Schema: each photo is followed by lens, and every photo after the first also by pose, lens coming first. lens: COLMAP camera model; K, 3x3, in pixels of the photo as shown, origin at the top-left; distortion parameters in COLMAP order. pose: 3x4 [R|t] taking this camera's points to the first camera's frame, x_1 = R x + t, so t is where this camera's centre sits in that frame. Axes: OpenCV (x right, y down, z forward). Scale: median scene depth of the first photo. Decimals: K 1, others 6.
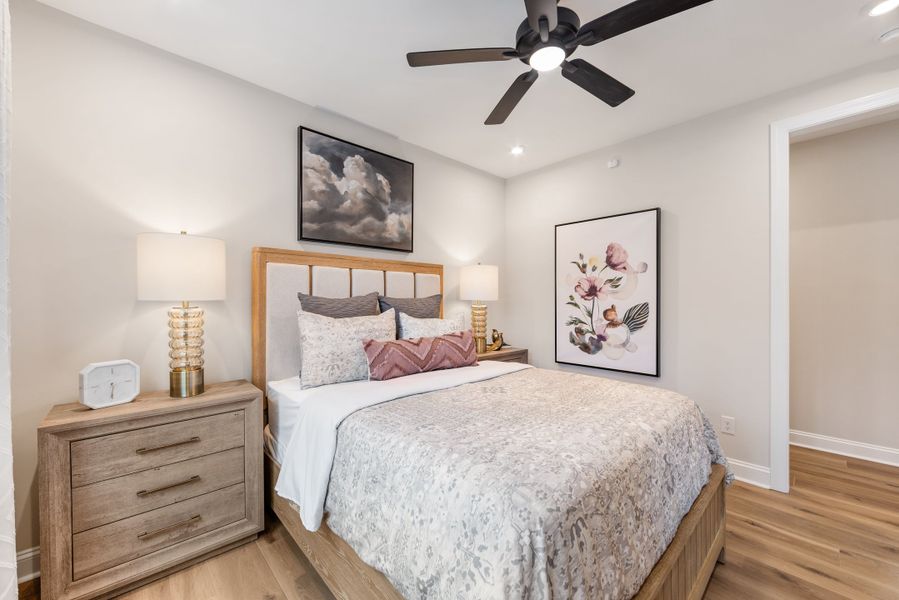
lens RADIAL K [[352.9, 0, 449.6], [0, 352.9, 299.3], [0, 0, 1]] dist [-0.003539, -0.000610]
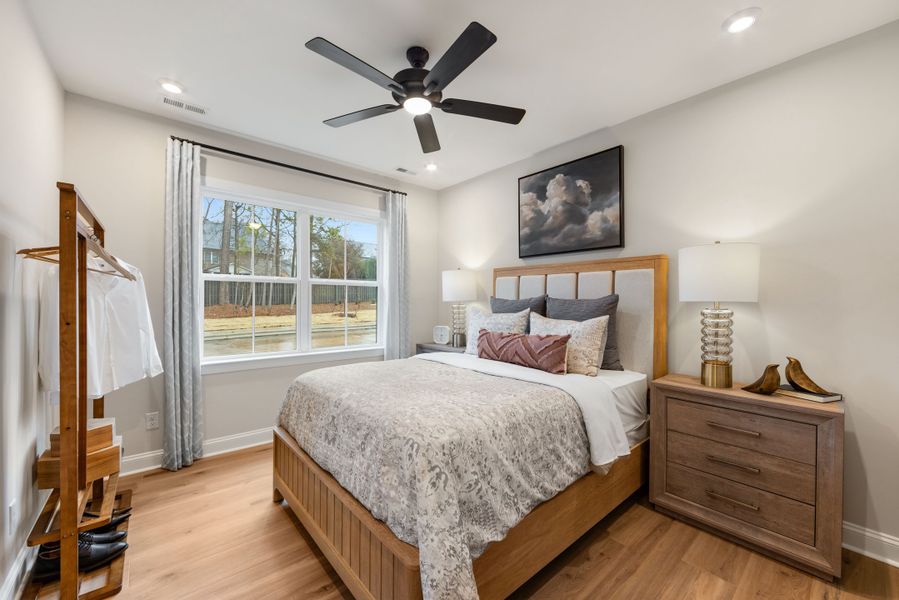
lens RADIAL K [[352.9, 0, 451.6], [0, 352.9, 299.1], [0, 0, 1]] dist [-0.003539, -0.000610]
pose [[-0.027424, -0.005238, -0.999610, 0.890157], [0.002698, 0.999982, -0.005314, 0.000872], [0.999620, -0.002843, -0.027409, 0.684614]]
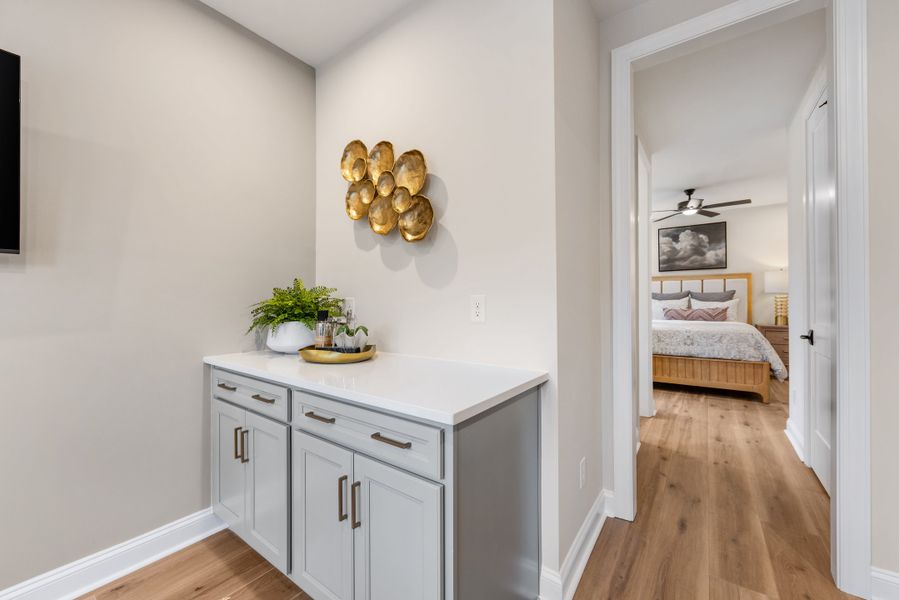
lens RADIAL K [[352.9, 0, 441.9], [0, 352.9, 303.0], [0, 0, 1]] dist [-0.003539, -0.000610]
pose [[0.187292, 0.003701, -0.982297, 1.680213], [0.012929, 0.999897, 0.006232, 0.026451], [0.982219, -0.013867, 0.187225, -0.989652]]
